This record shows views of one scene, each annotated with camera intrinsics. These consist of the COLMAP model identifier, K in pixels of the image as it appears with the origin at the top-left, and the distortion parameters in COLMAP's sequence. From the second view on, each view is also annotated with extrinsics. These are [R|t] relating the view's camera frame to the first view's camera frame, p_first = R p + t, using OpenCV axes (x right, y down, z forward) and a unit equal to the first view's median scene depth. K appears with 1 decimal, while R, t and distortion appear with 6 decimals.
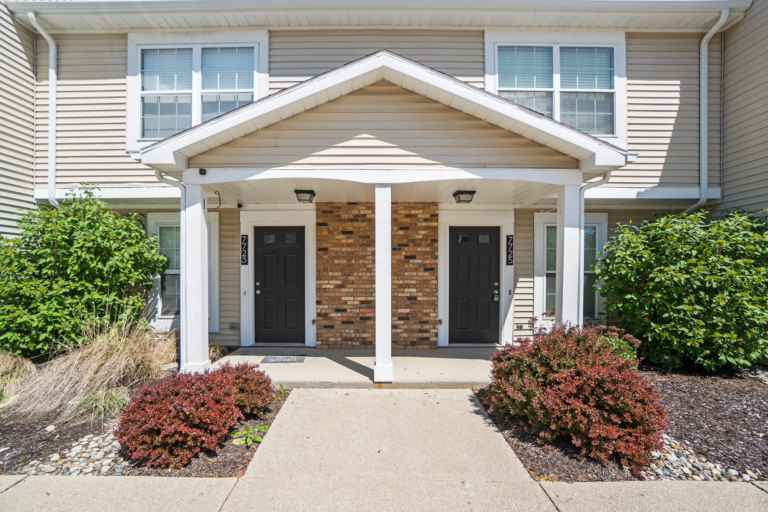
lens RADIAL K [[364.7, 0, 375.6], [0, 364.7, 275.0], [0, 0, 1]] dist [-0.024798, 0.002937]
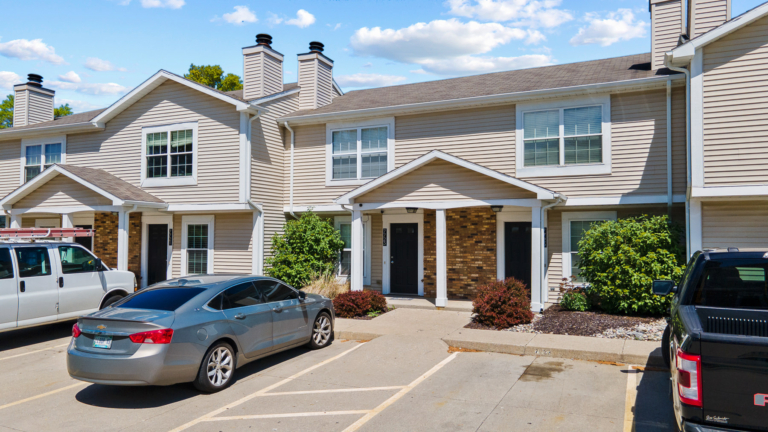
lens RADIAL K [[558.9, 0, 383.4], [0, 558.9, 217.1], [0, 0, 1]] dist [0.034293, 0.000346]
pose [[0.908893, -0.015817, -0.416730, 0.812674], [-0.005419, 0.998748, -0.049724, -0.036947], [0.416995, 0.047452, 0.907669, -1.547687]]
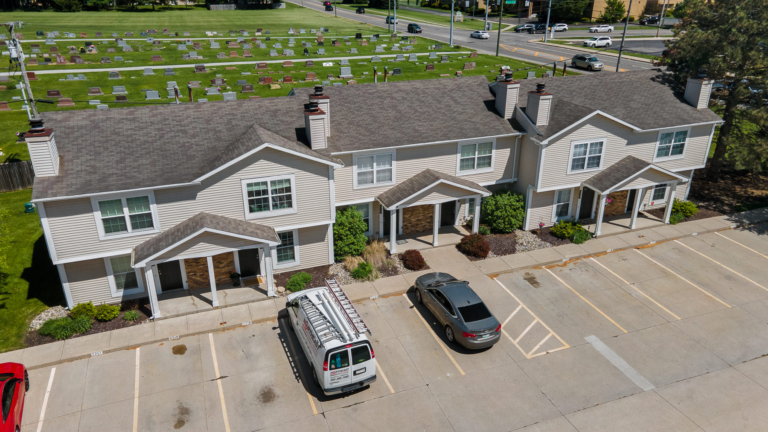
lens RADIAL K [[558.9, 0, 384.8], [0, 558.9, 213.9], [0, 0, 1]] dist [0.034293, 0.000346]
pose [[0.931295, -0.142351, 0.335299, -2.111330], [0.001423, 0.921895, 0.387437, -2.040640], [-0.364263, -0.360341, 0.858759, -3.351446]]
